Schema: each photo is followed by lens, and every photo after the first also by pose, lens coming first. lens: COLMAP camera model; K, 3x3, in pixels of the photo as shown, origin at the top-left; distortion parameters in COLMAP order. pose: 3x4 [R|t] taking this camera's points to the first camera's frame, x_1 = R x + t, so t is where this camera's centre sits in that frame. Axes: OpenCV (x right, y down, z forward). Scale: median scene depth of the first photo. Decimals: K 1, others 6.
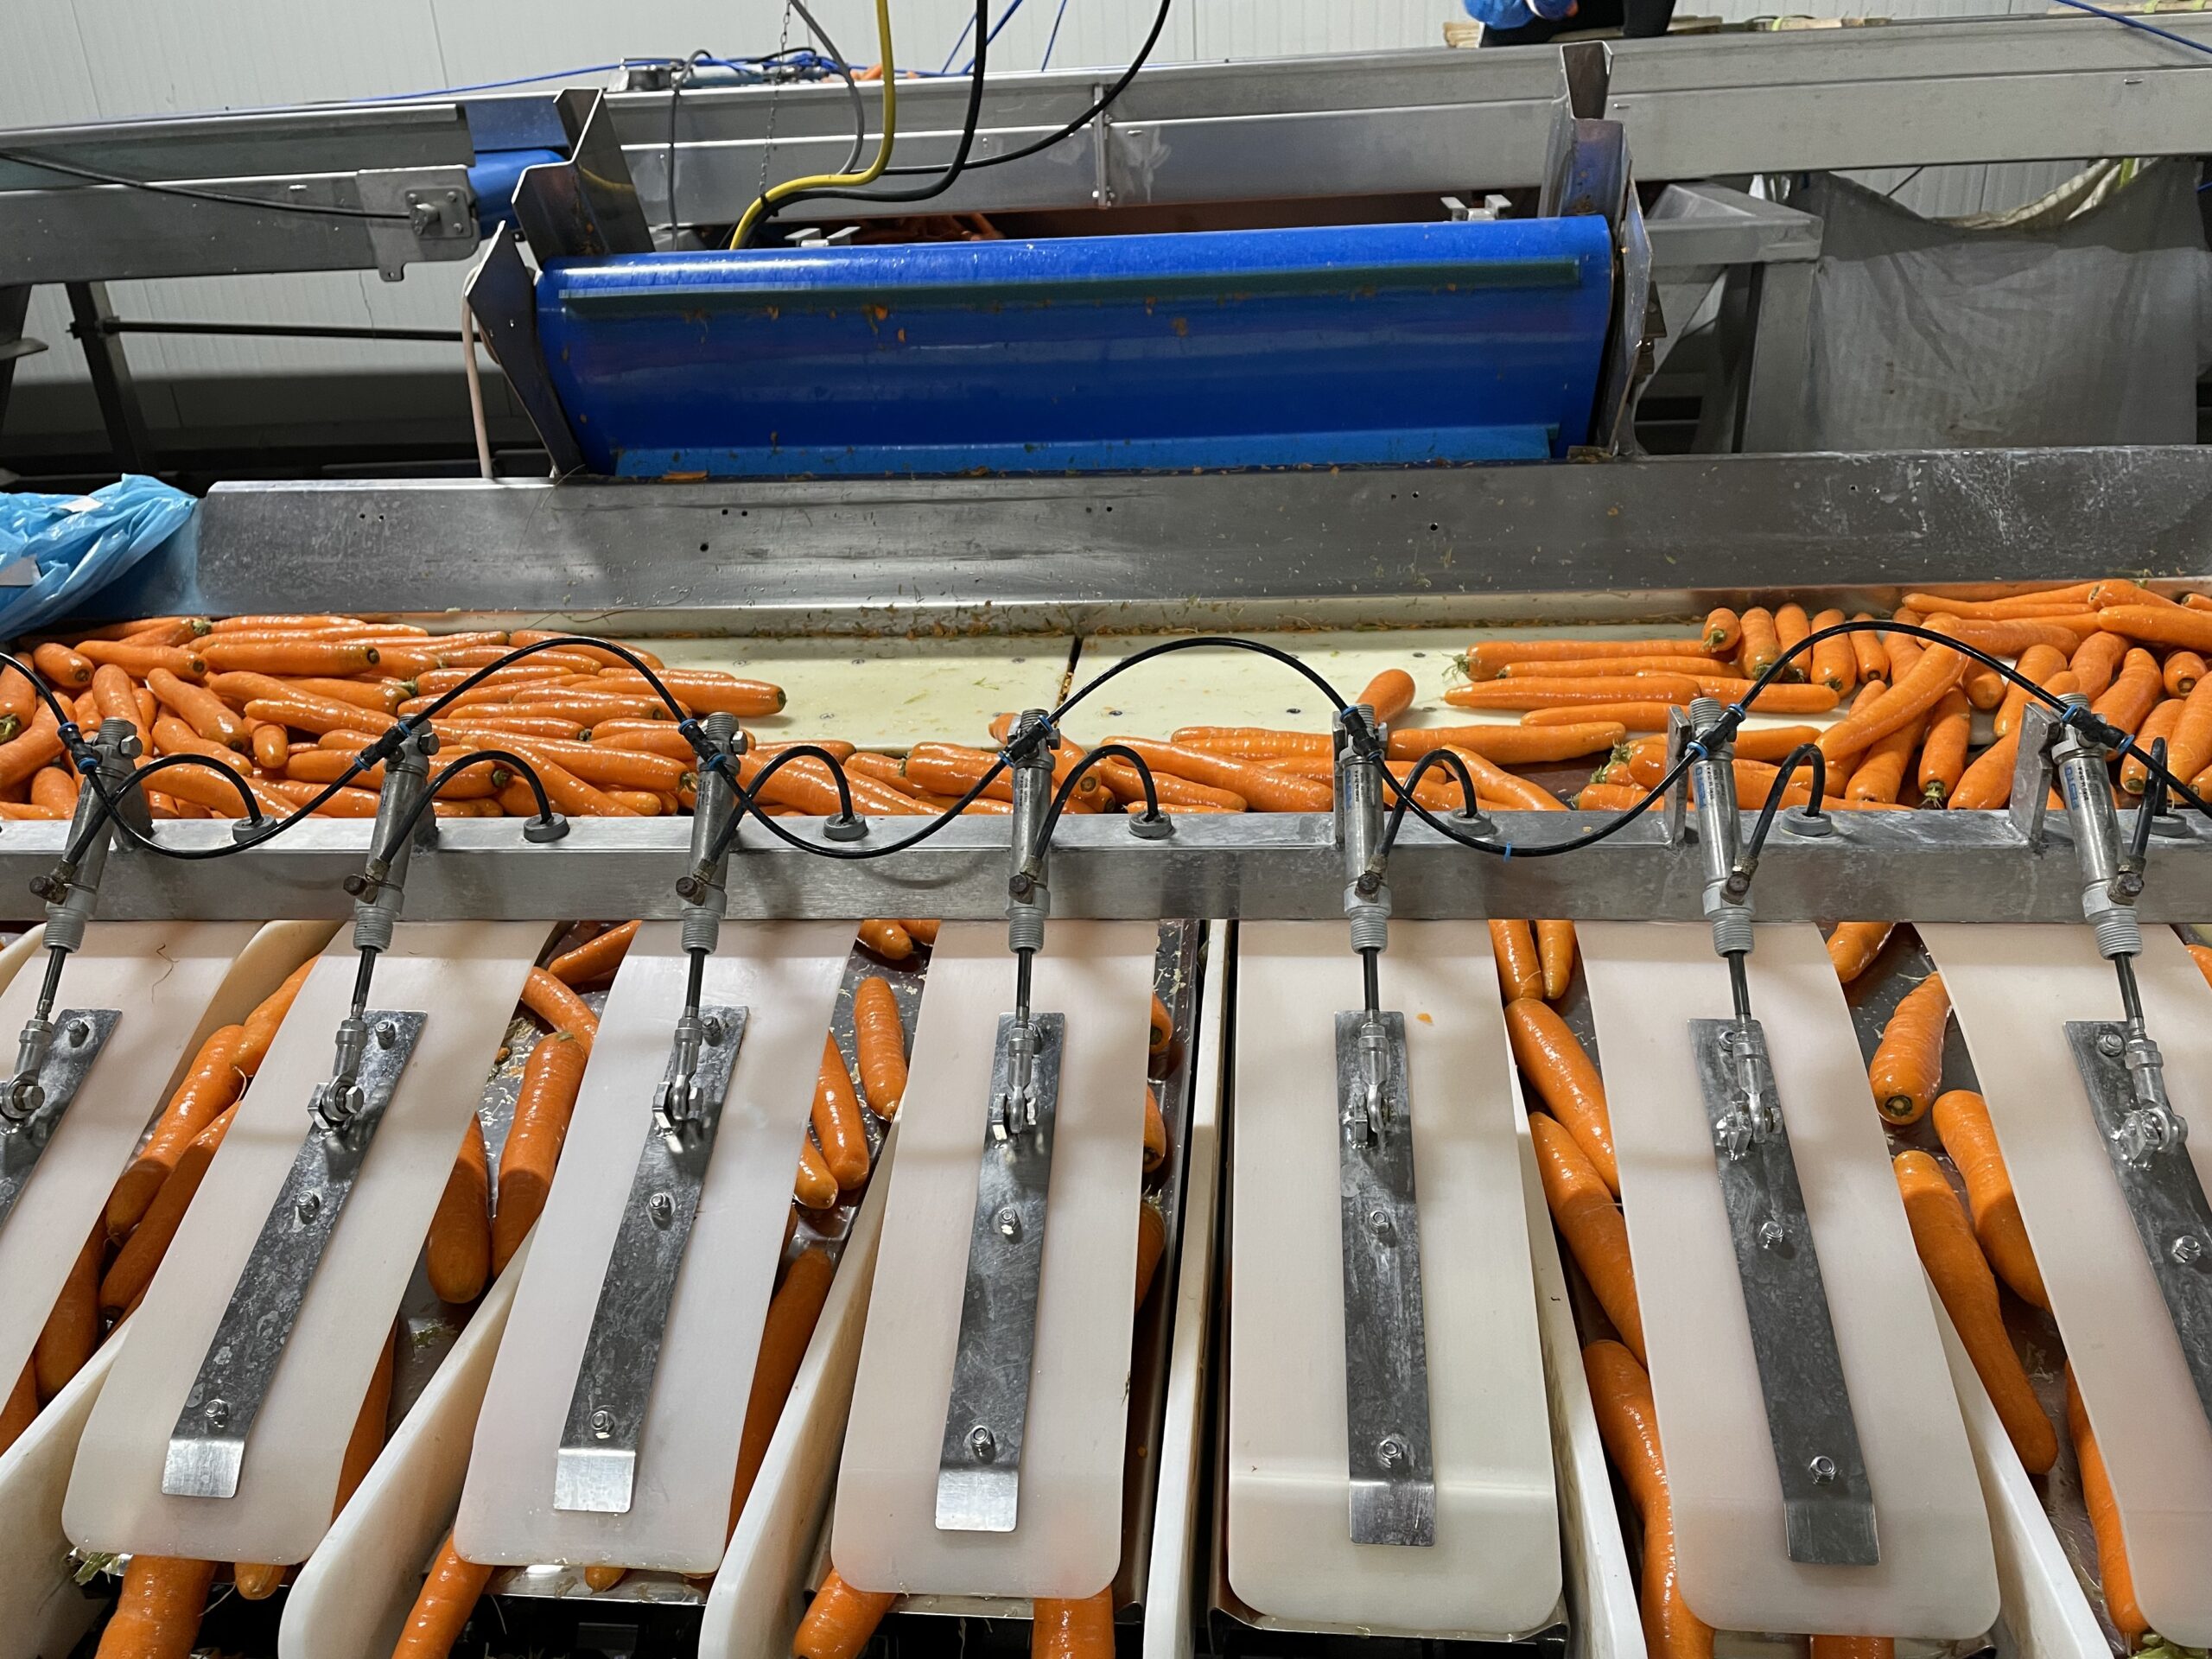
lens RADIAL K [[1660.4, 0, 1106.0], [0, 1660.4, 829.5], [0, 0, 1]] dist [0.062882, -0.082831]
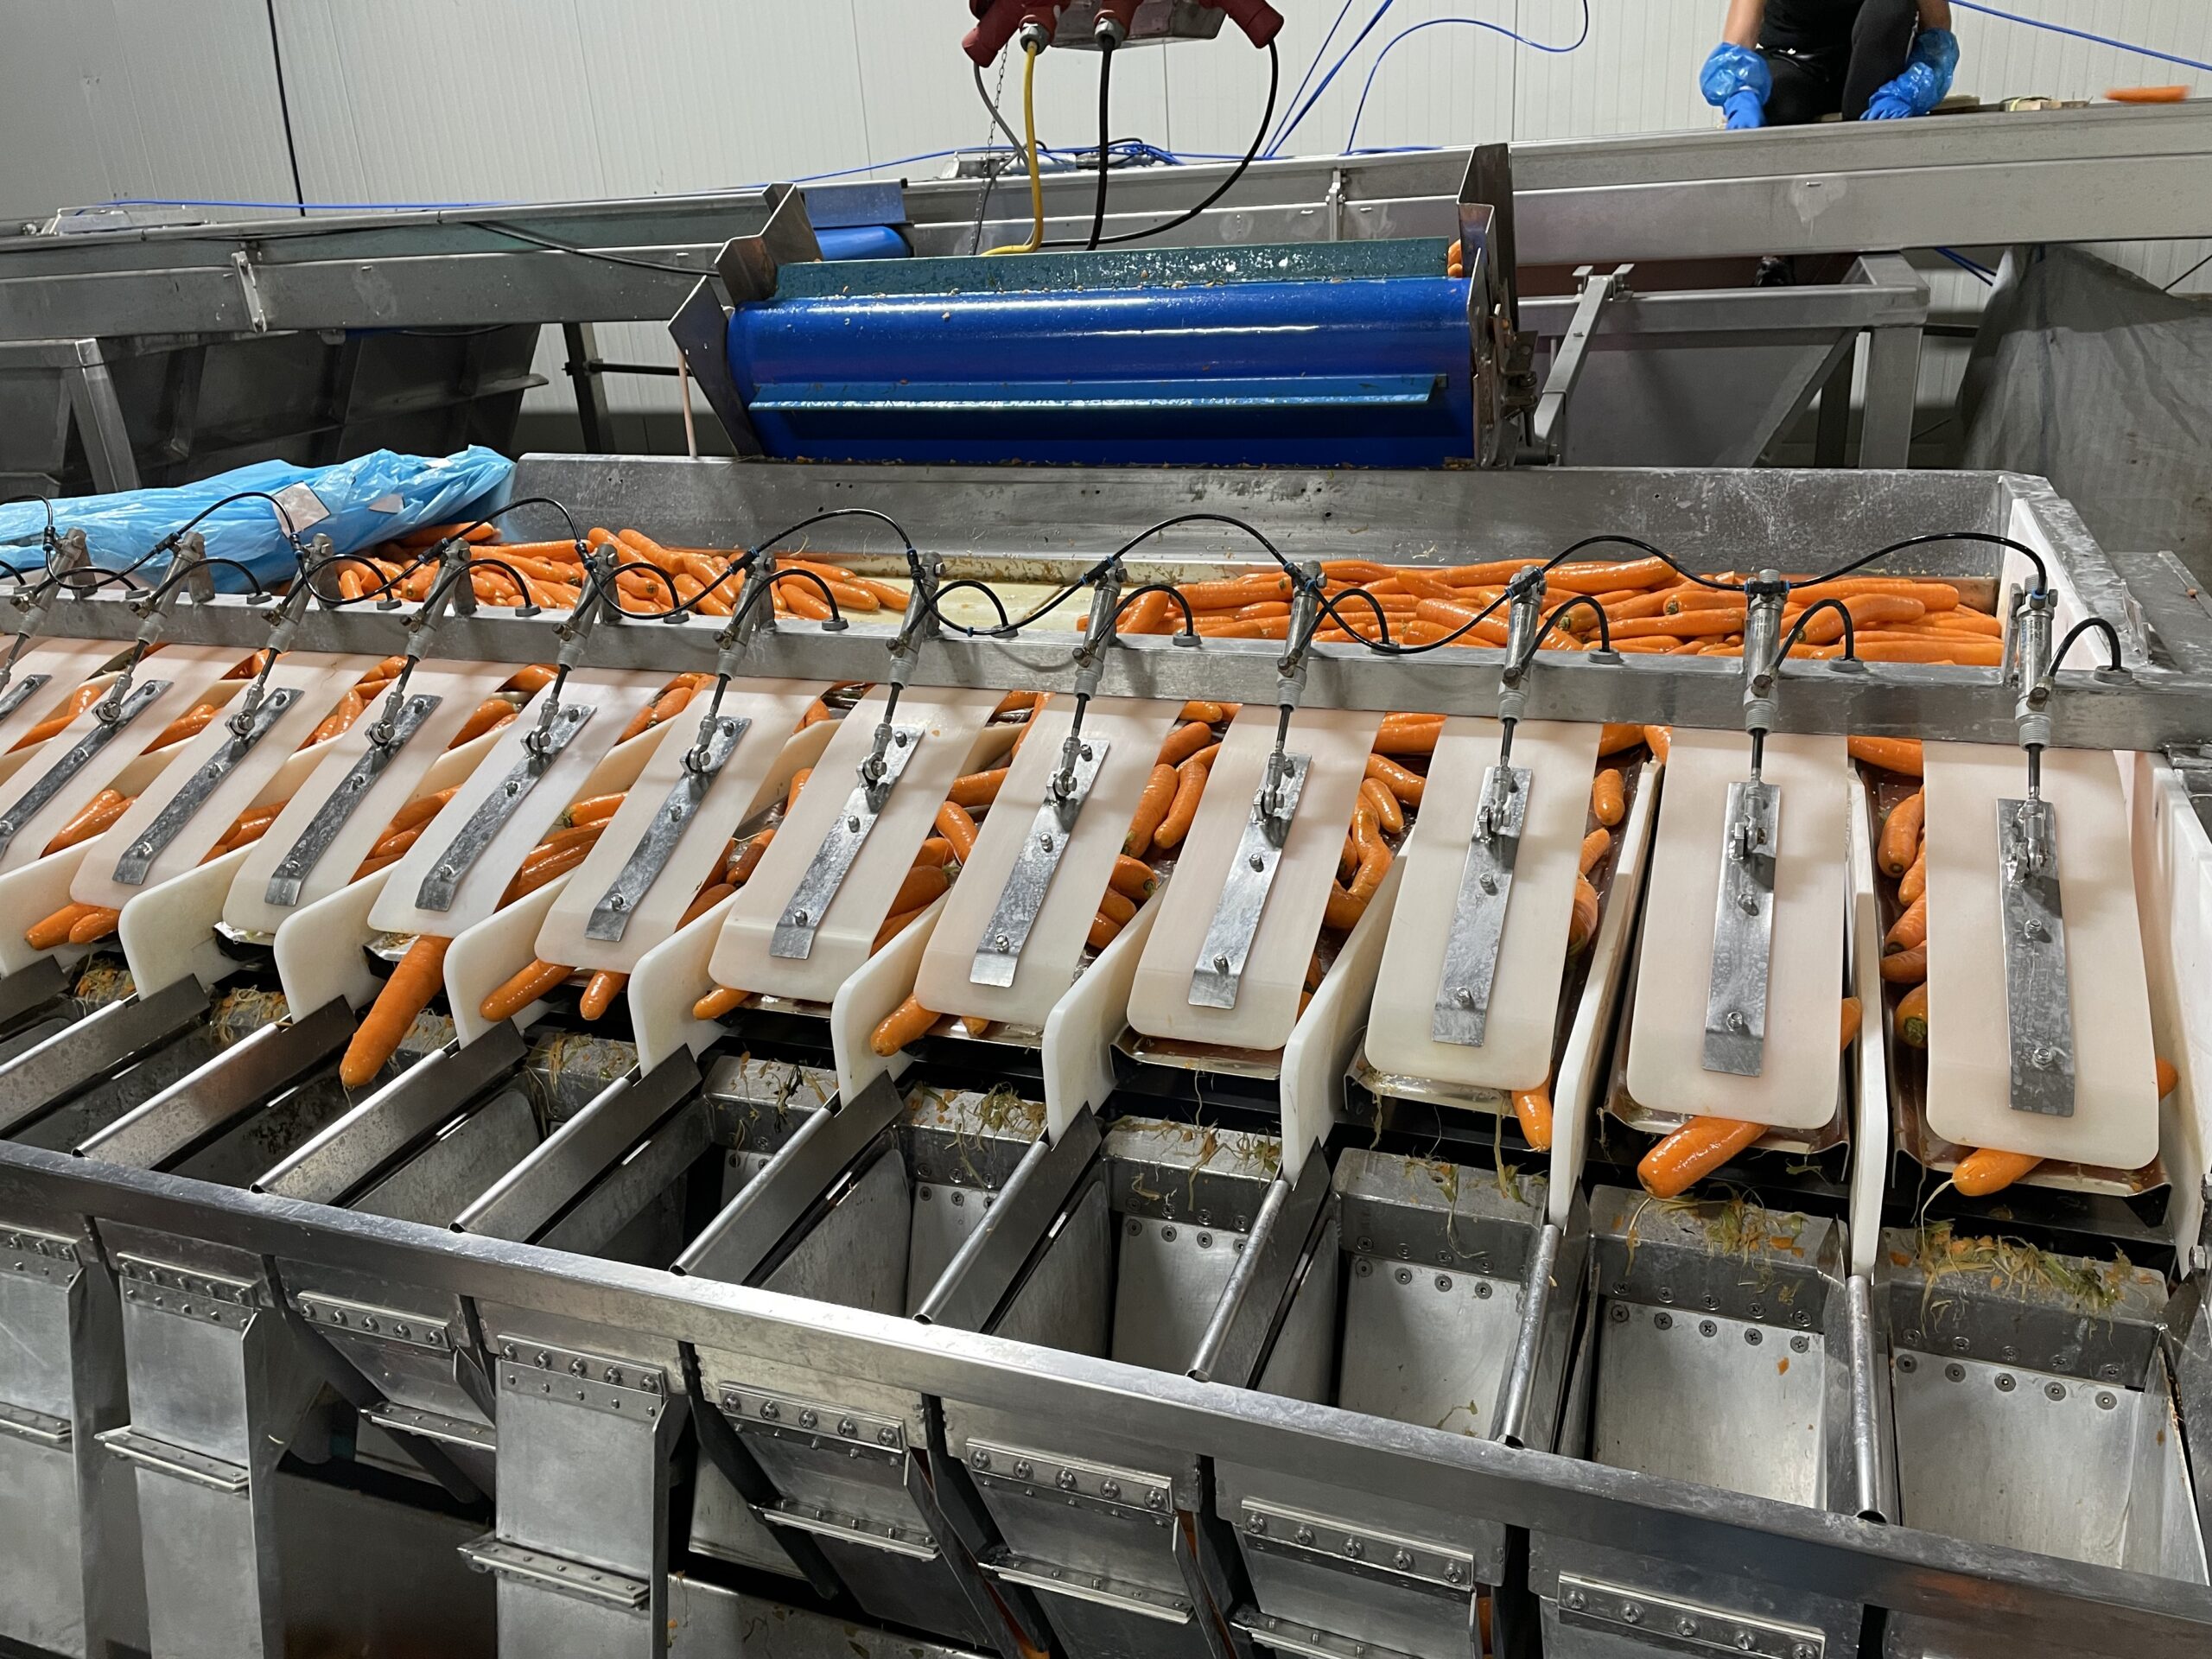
lens RADIAL K [[1660.4, 0, 1106.0], [0, 1660.4, 829.5], [0, 0, 1]] dist [0.062882, -0.082831]
pose [[0.964388, 0.090163, -0.248649, 0.178747], [-0.099470, 0.994724, -0.025099, 0.053661], [0.245074, 0.048939, 0.968268, -0.135687]]
